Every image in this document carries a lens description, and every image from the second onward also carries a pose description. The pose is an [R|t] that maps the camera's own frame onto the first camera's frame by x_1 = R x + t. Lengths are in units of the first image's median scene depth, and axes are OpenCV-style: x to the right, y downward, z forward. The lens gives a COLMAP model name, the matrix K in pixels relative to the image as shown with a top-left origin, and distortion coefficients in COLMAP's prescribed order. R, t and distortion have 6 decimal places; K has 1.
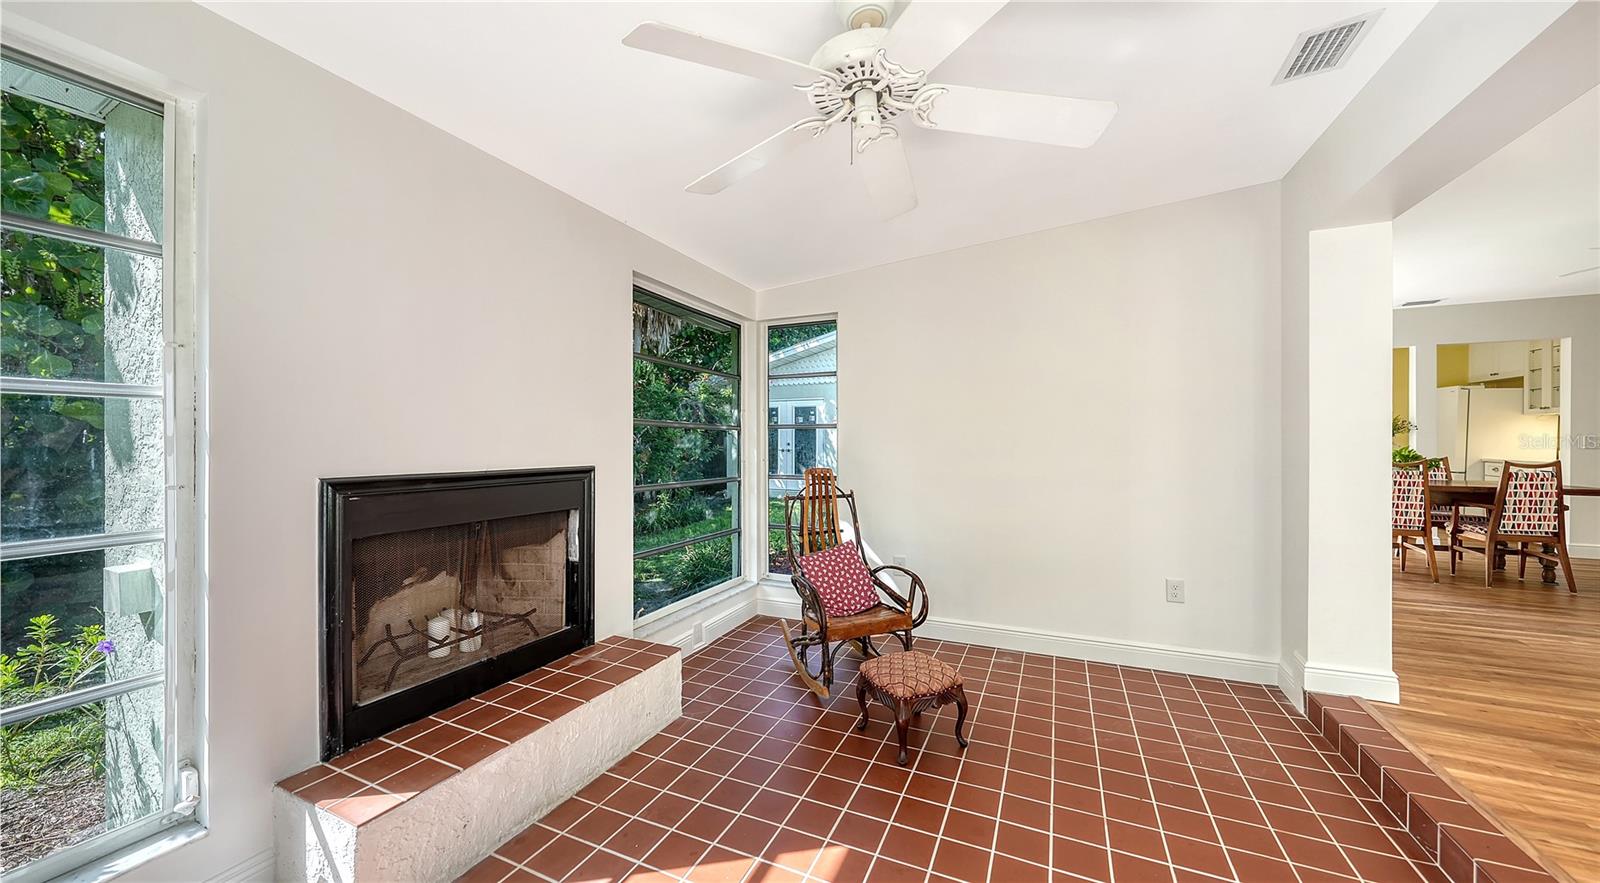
lens RADIAL K [[572.3, 0, 793.2], [0, 572.3, 437.3], [0, 0, 1]] dist [0.000065, 0.000005]
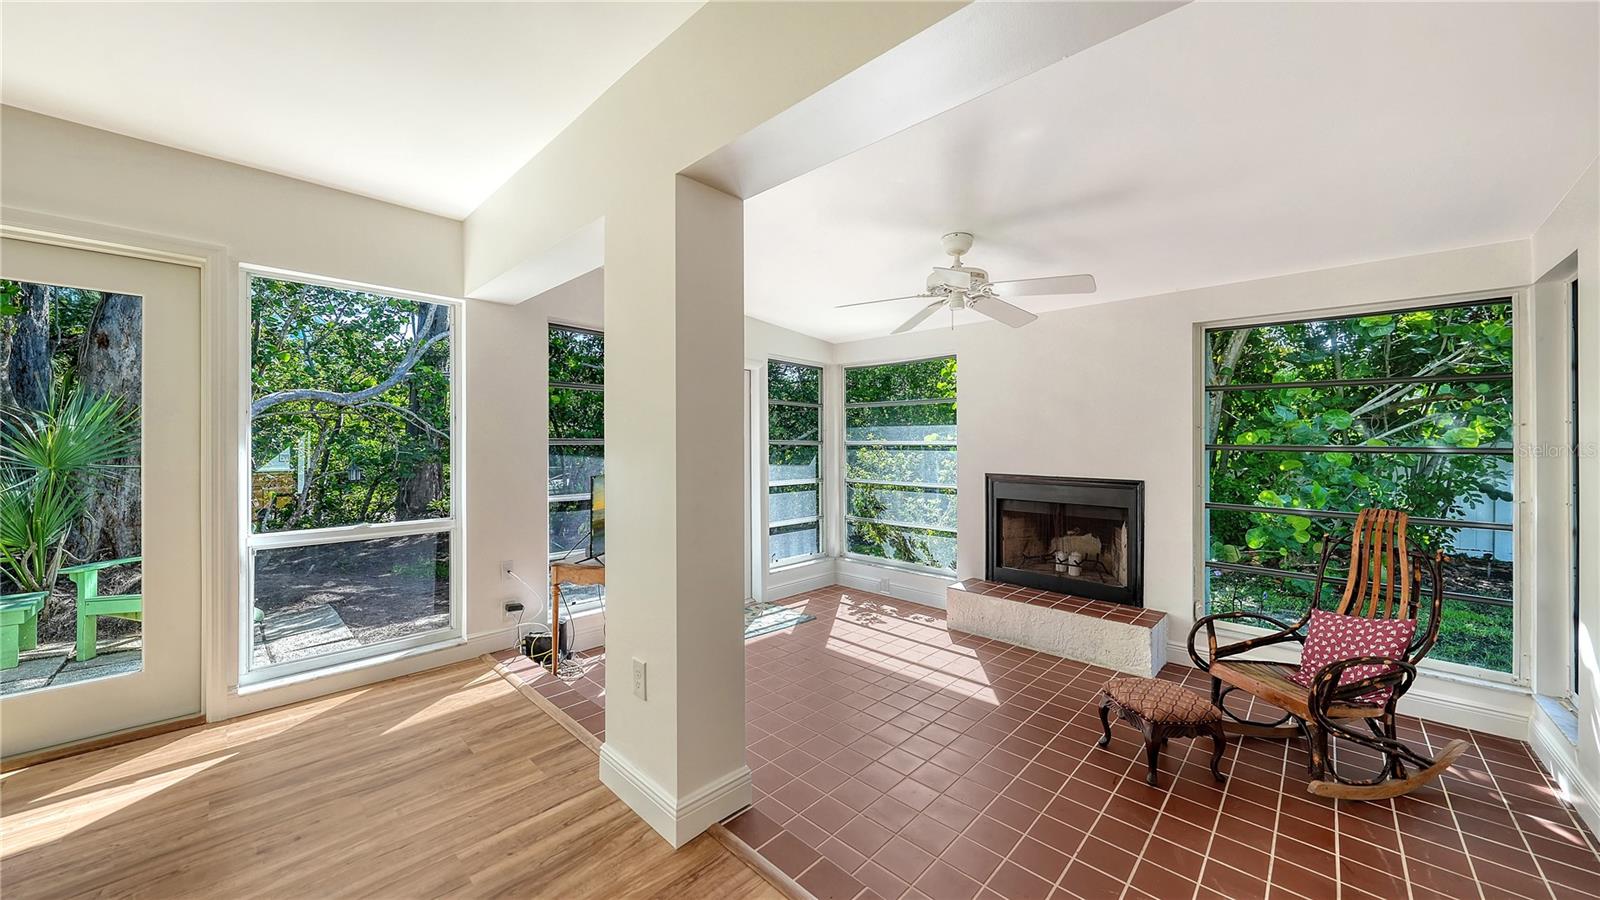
lens RADIAL K [[560.7, 0, 796.8], [0, 560.7, 445.5], [0, 0, 1]] dist [-0.000219, -0.000135]
pose [[-0.317847, 0.002261, -0.948139, 1.382068], [-0.002168, 0.999993, 0.003111, -0.044187], [0.948139, 0.003045, -0.317840, 0.711900]]
